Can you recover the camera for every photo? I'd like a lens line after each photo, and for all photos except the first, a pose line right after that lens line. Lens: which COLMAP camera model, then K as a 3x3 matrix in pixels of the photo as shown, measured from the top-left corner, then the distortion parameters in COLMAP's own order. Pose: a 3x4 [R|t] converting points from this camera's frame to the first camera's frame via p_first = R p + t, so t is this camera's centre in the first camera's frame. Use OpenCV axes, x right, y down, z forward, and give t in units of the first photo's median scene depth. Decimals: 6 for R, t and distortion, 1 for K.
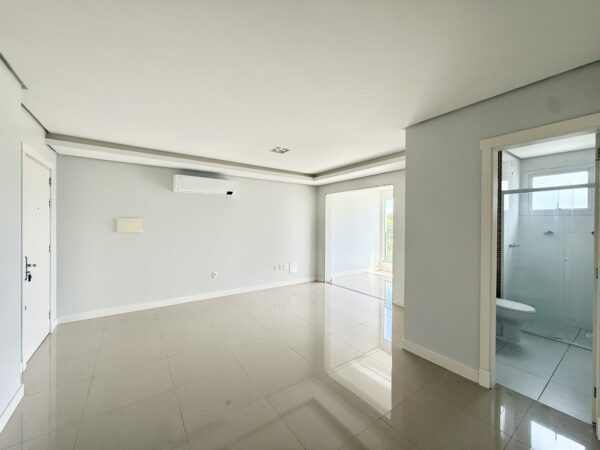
lens RADIAL K [[239.4, 0, 296.9], [0, 239.4, 223.5], [0, 0, 1]] dist [0.001859, 0.000403]
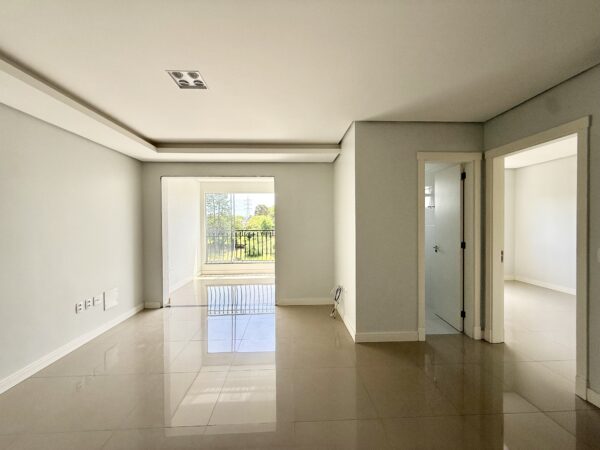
lens RADIAL K [[239.4, 0, 297.5], [0, 239.4, 225.5], [0, 0, 1]] dist [0.001859, 0.000403]
pose [[0.534657, -0.023279, 0.844748, -0.252513], [0.009501, 0.999723, 0.021536, 0.003824], [-0.845016, -0.003489, 0.534730, 0.325558]]
